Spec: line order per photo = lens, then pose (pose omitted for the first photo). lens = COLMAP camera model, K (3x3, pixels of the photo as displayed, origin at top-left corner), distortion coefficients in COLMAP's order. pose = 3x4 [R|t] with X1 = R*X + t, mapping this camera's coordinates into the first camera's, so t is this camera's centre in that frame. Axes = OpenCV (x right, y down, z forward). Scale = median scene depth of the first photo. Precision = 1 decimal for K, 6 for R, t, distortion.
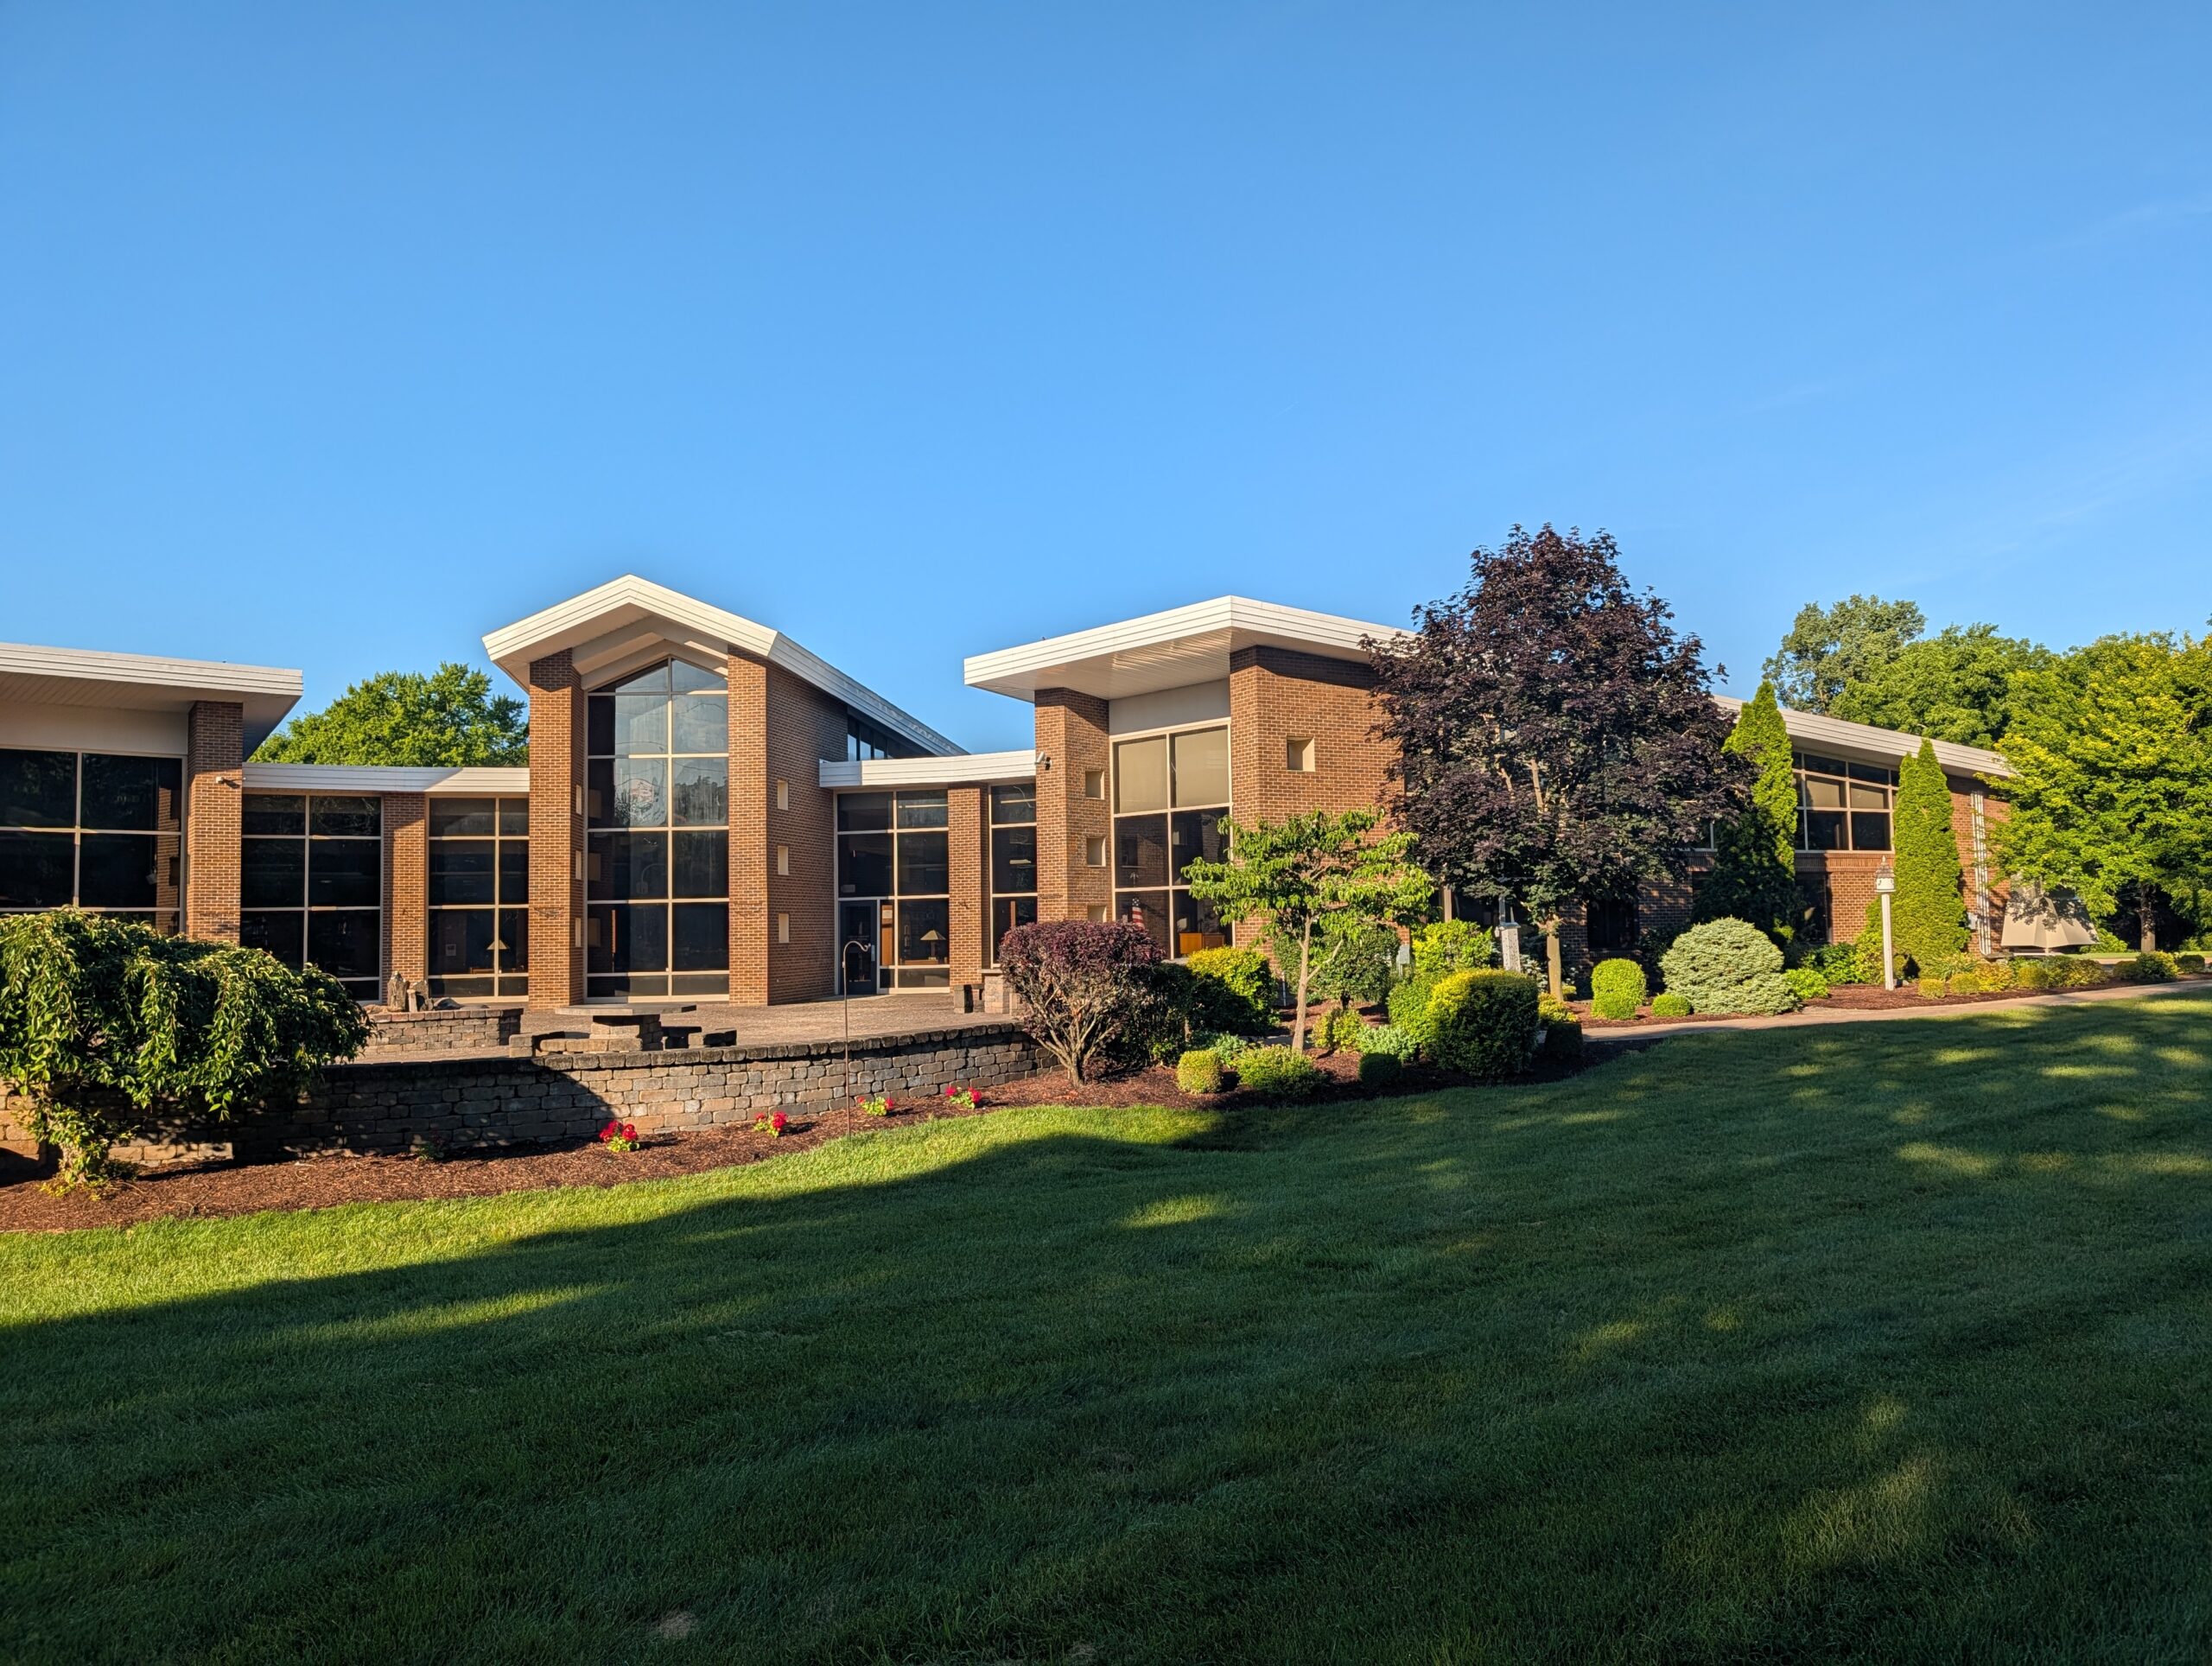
lens RADIAL K [[1573.4, 0, 1116.2], [0, 1573.4, 833.2], [0, 0, 1]] dist [0.030439, -0.034831]
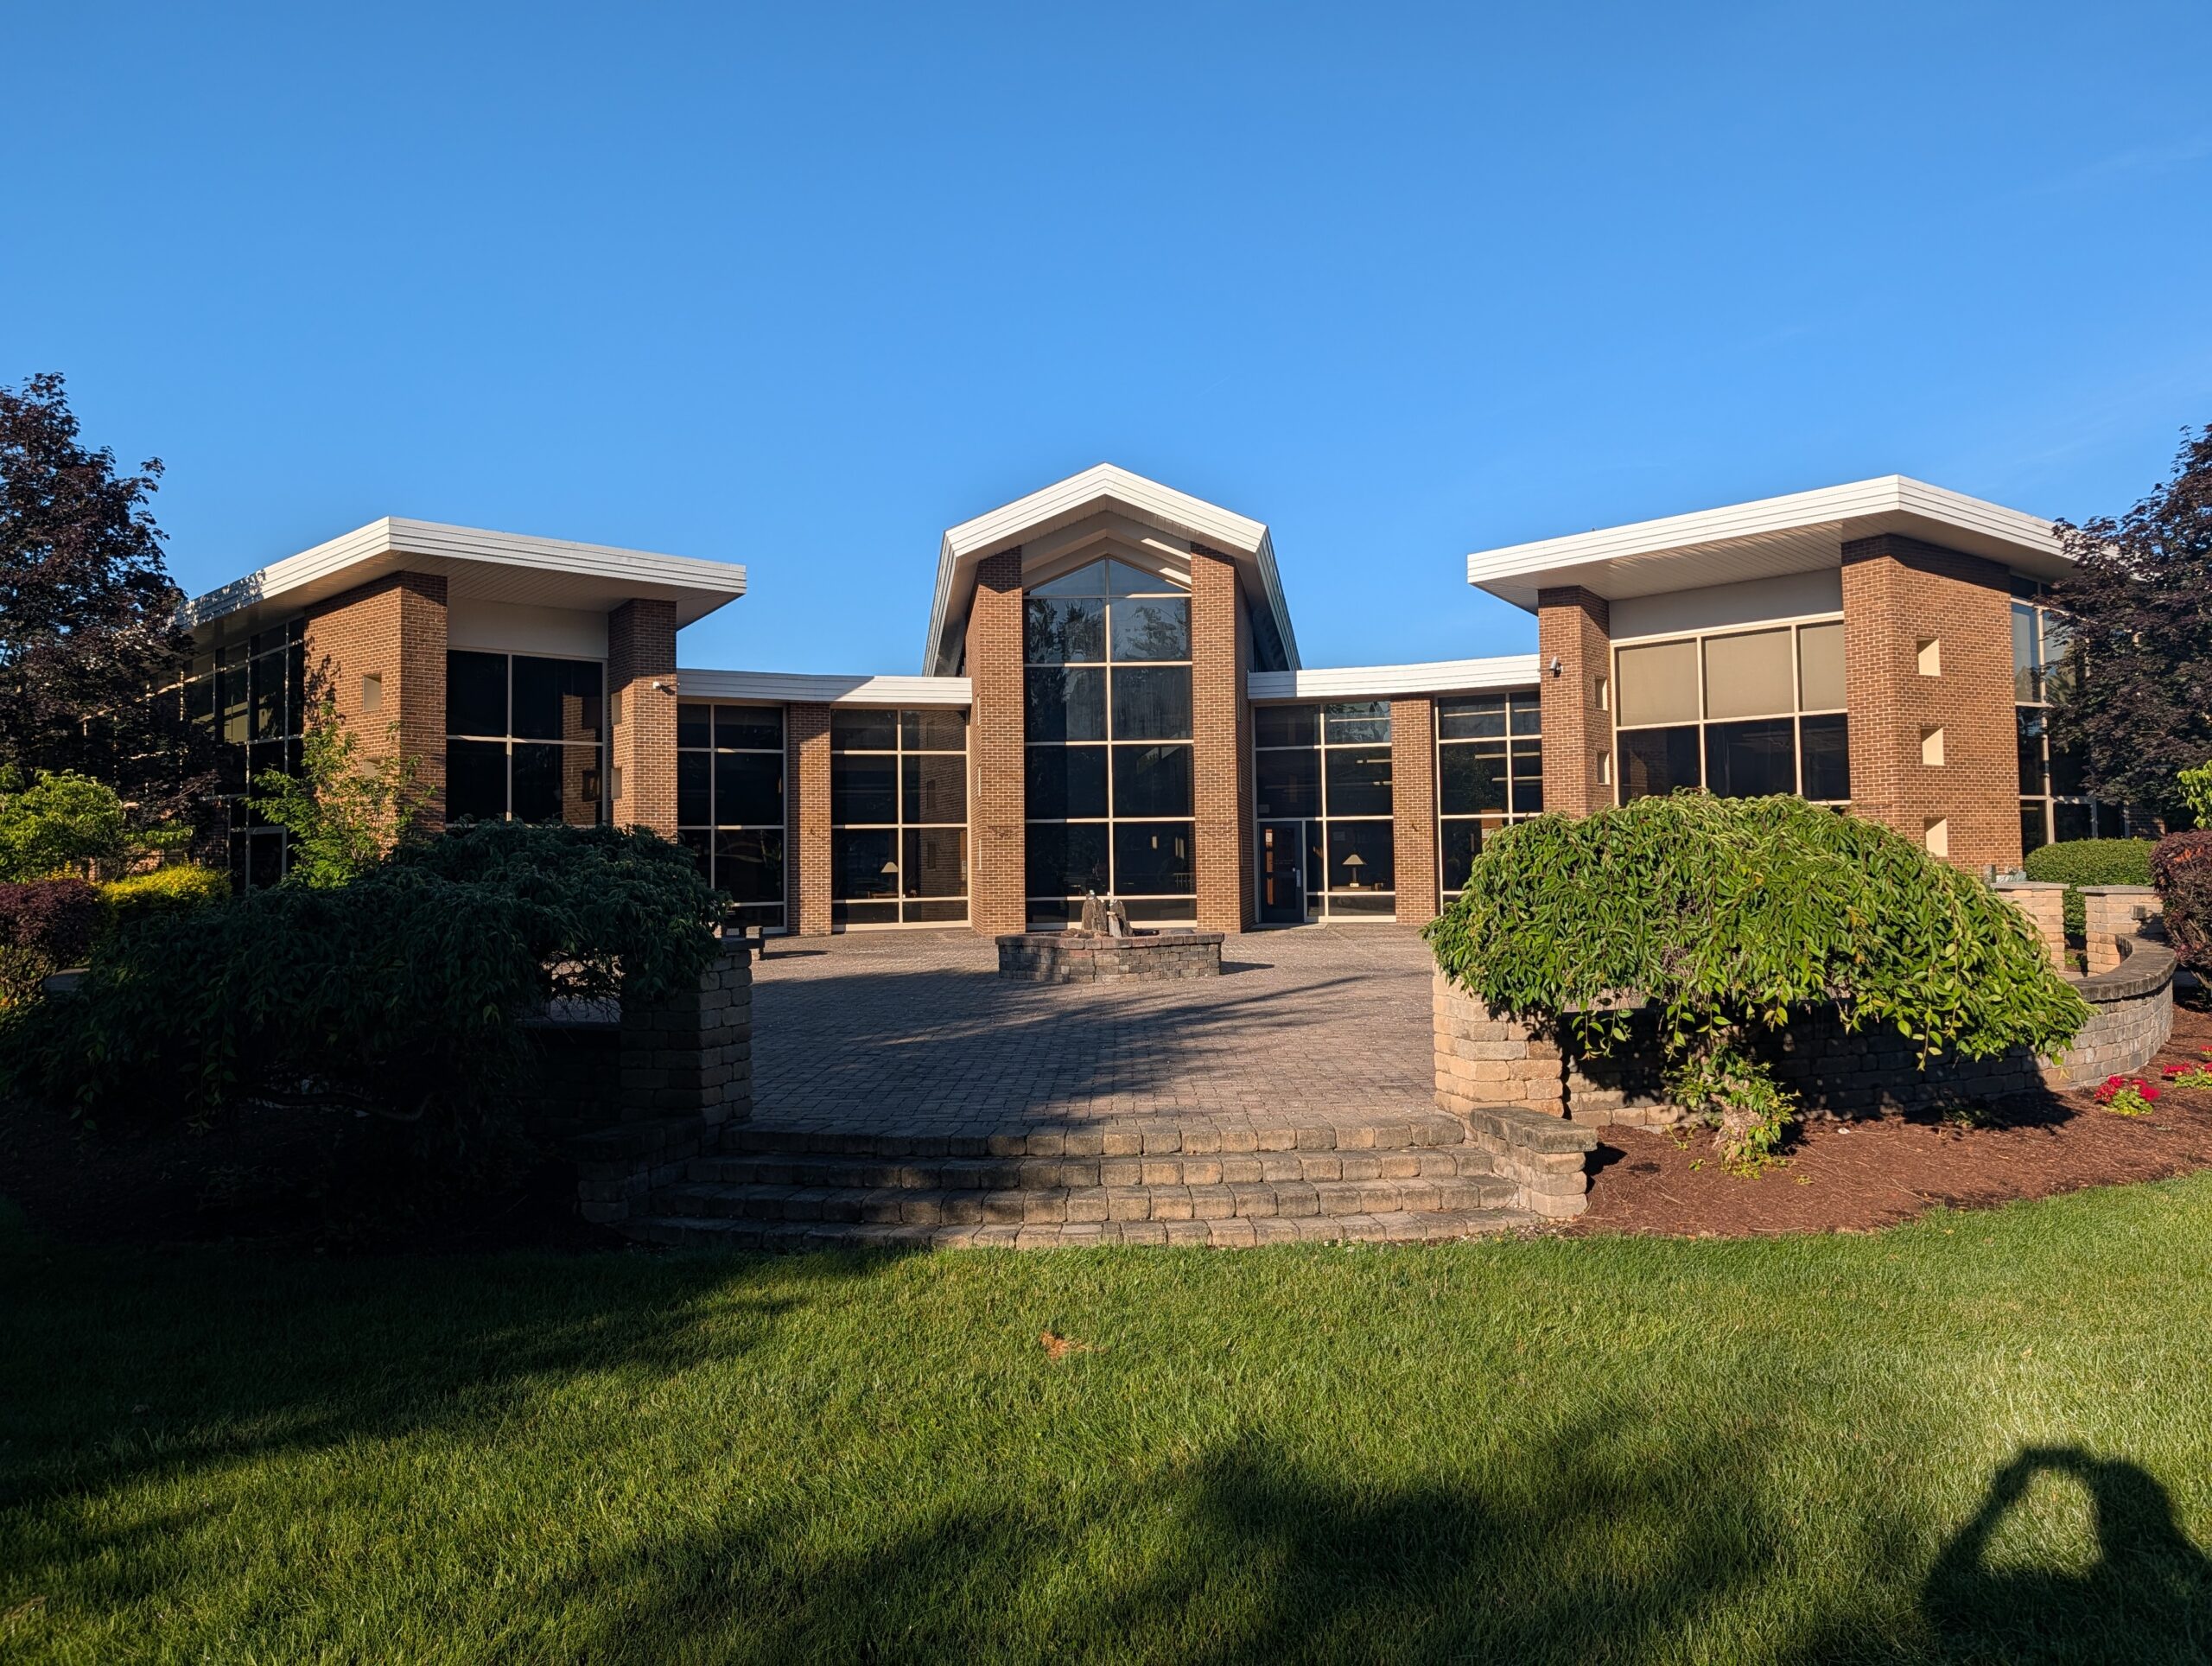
lens RADIAL K [[1571.5, 0, 1102.4], [0, 1571.5, 803.8], [0, 0, 1]] dist [0.047092, -0.065496]
pose [[0.999991, 0.003711, -0.001812, -0.298115], [-0.003667, 0.999717, 0.023511, 0.012038], [0.001899, -0.023504, 0.999722, 0.082970]]
